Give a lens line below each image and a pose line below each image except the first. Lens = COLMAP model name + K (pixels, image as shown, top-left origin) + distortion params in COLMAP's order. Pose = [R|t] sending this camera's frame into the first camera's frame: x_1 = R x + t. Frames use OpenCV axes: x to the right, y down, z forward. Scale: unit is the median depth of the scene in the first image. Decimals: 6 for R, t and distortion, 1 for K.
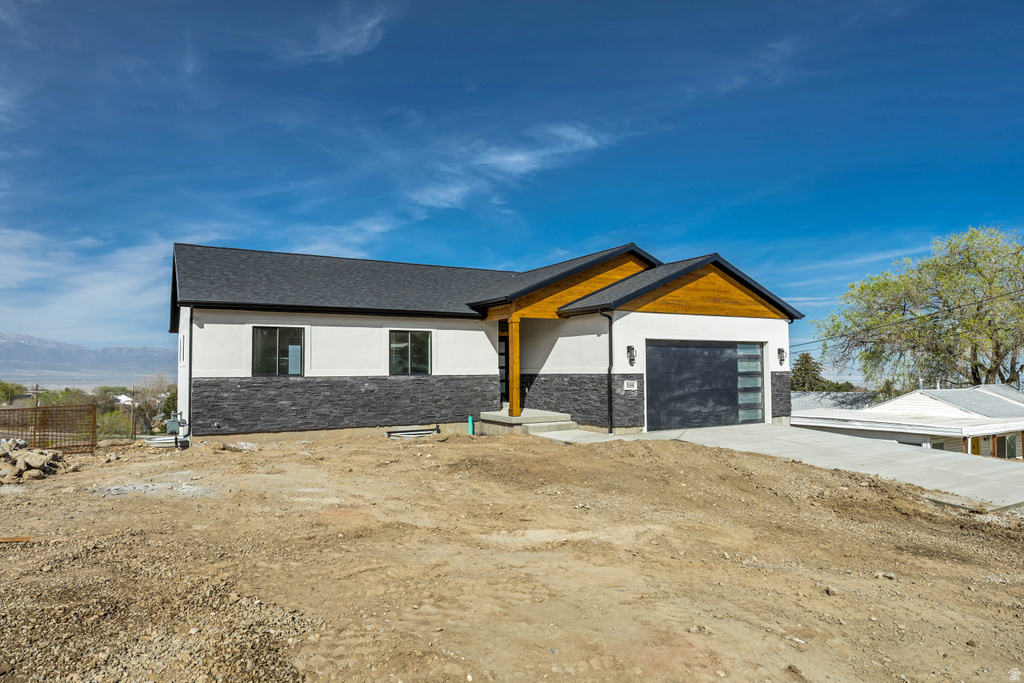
lens RADIAL K [[653.0, 0, 512.0], [0, 653.0, 341.5], [0, 0, 1]] dist [0.060561, -0.085513]
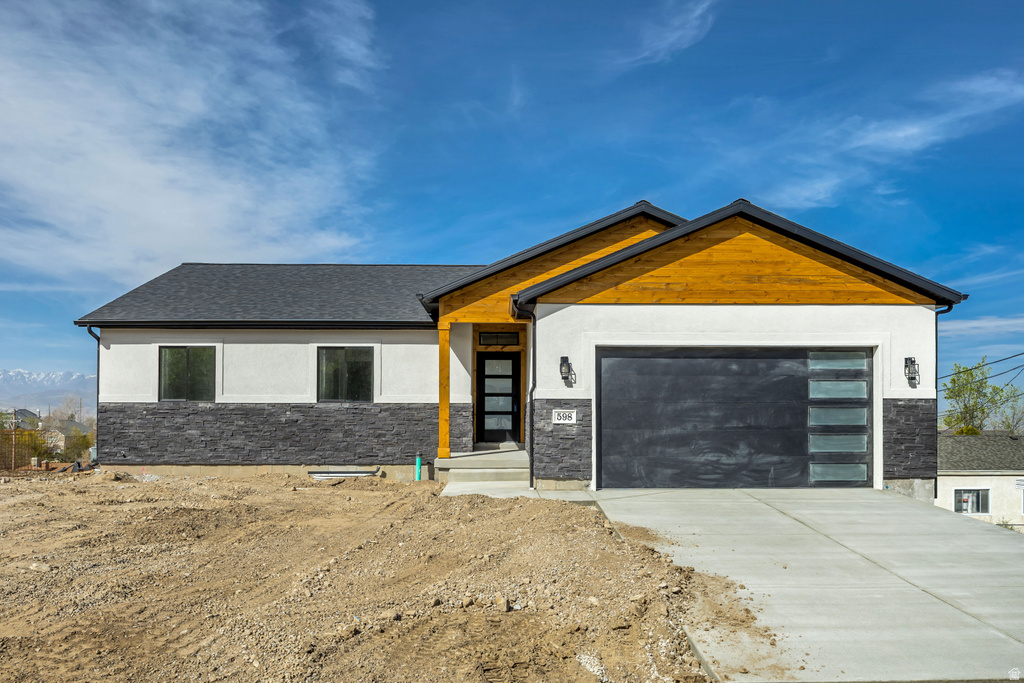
lens RADIAL K [[756.5, 0, 512.0], [0, 756.5, 341.5], [0, 0, 1]] dist [0.001592, -0.006880]
pose [[0.869736, -0.038779, -0.491990, 0.459482], [0.015345, 0.998551, -0.051580, 0.027030], [0.493278, 0.037312, 0.869071, 0.284515]]
